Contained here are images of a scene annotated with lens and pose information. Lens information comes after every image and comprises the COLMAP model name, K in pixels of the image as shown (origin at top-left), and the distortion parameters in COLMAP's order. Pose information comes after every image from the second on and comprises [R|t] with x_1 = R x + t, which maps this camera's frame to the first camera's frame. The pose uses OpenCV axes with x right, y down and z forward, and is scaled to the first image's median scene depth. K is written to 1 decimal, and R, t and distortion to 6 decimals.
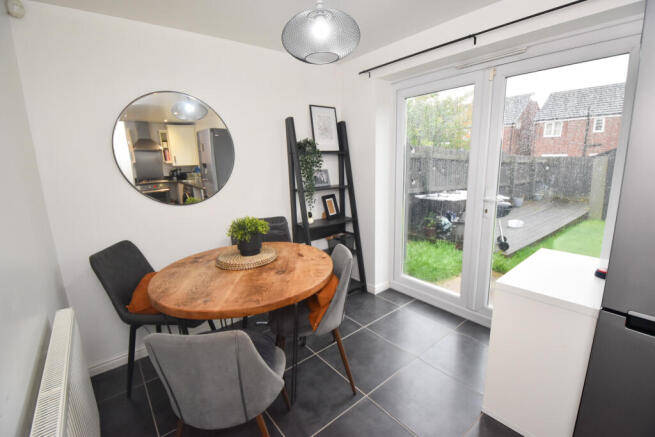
lens RADIAL K [[290.6, 0, 327.5], [0, 290.6, 218.5], [0, 0, 1]] dist [0.000868, -0.007070]
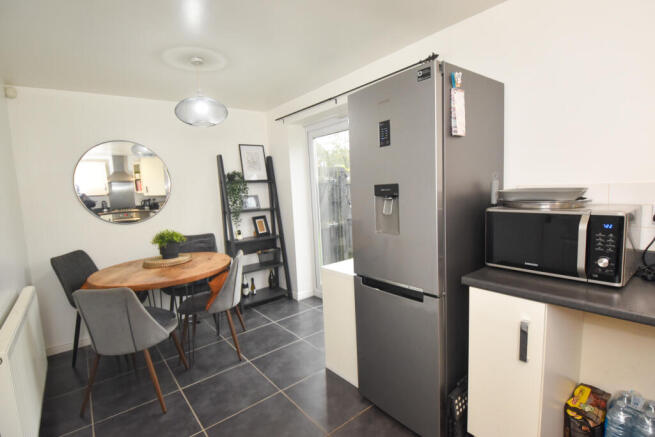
lens RADIAL K [[319.0, 0, 326.8], [0, 319.0, 216.7], [0, 0, 1]] dist [-0.004352, -0.001385]
pose [[0.999711, -0.021206, -0.011338, 0.329579], [0.019908, 0.994340, -0.104366, 0.069487], [0.013487, 0.104110, 0.994474, -0.328533]]
